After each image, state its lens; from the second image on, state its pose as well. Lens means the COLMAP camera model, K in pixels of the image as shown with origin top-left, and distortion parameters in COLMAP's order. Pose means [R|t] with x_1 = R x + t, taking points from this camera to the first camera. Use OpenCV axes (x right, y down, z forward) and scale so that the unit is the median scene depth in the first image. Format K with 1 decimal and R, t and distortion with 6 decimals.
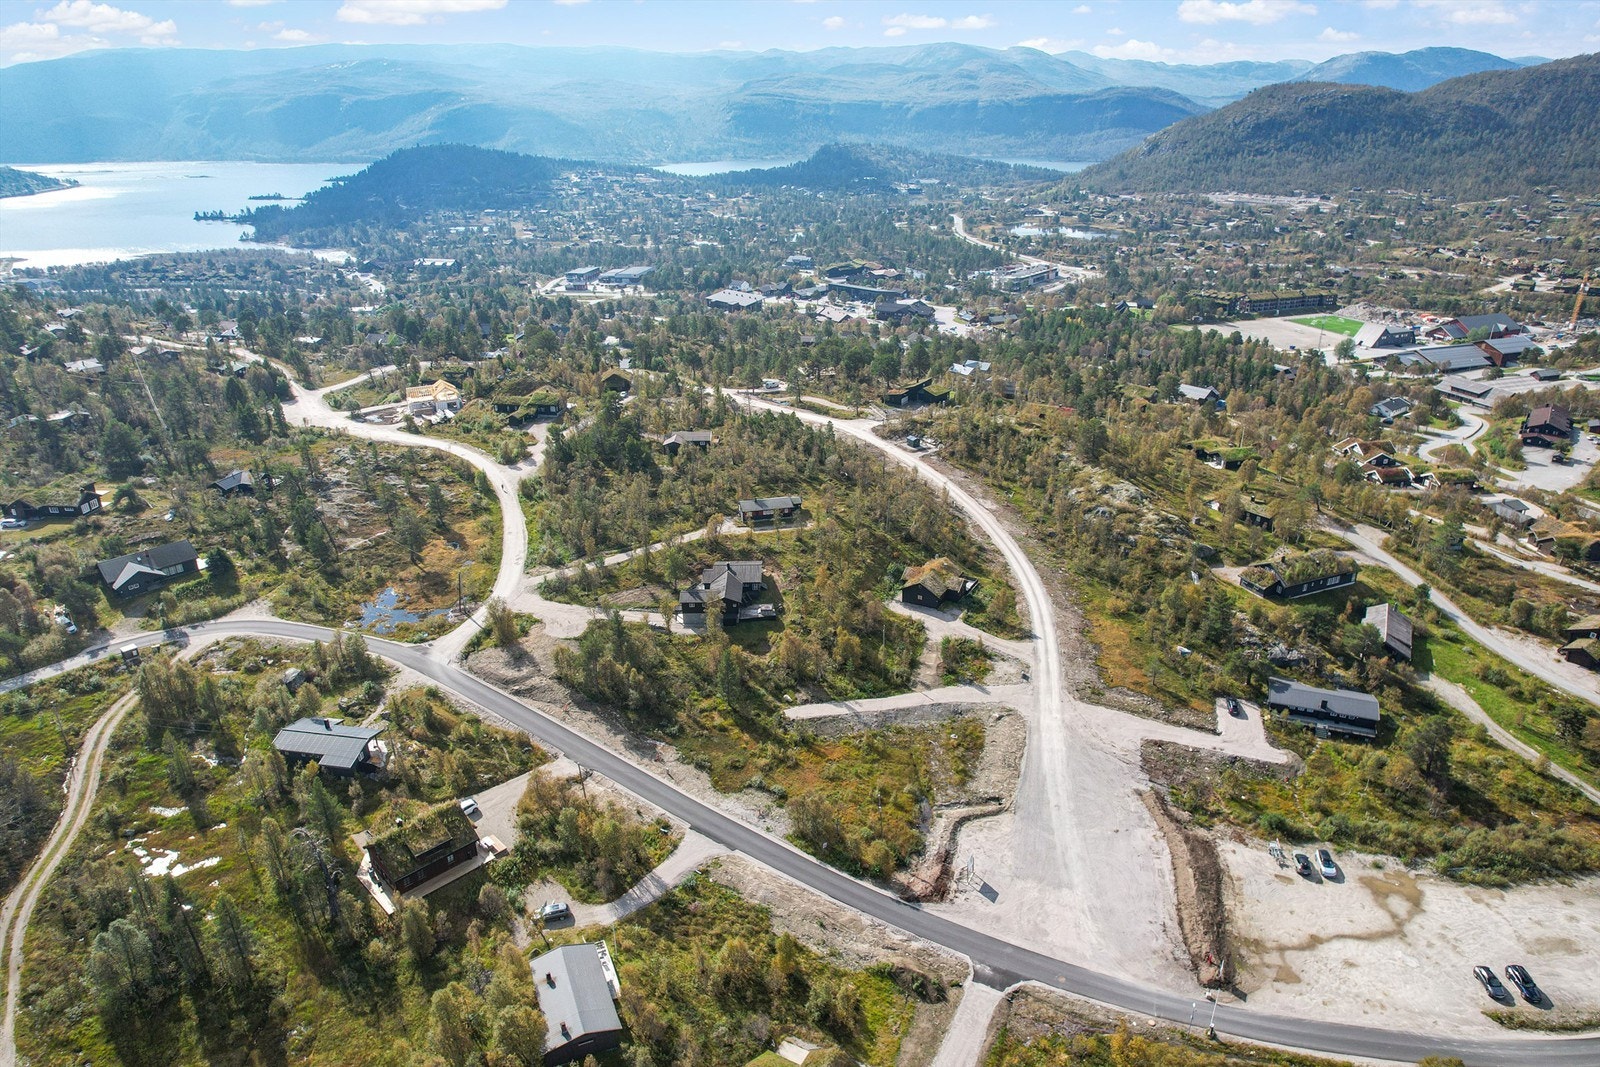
lens RADIAL K [[1043.3, 0, 800.0], [0, 1043.3, 533.5], [0, 0, 1]] dist [-0.081213, 0.067787]
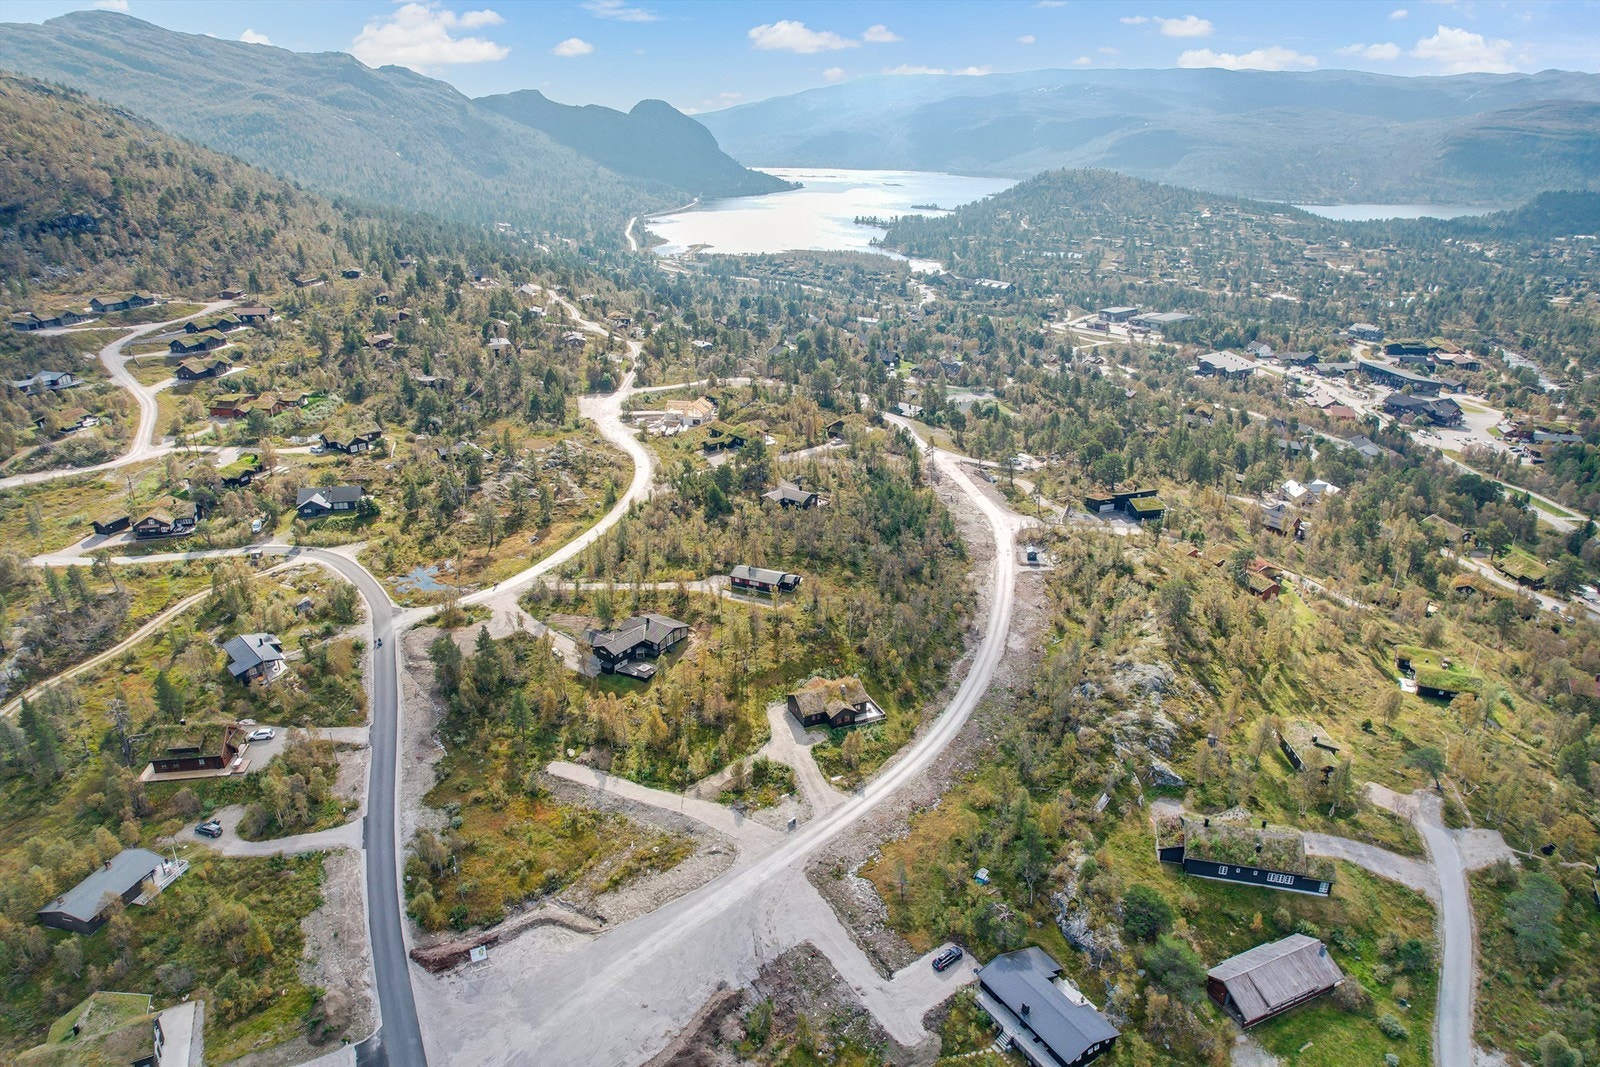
lens RADIAL K [[1043.3, 0, 800.0], [0, 1043.3, 533.5], [0, 0, 1]] dist [-0.081213, 0.067787]
pose [[0.793871, 0.233194, -0.561596, 0.619068], [-0.242488, 0.968340, 0.059307, -0.151980], [0.557645, 0.089098, 0.825284, 0.216300]]
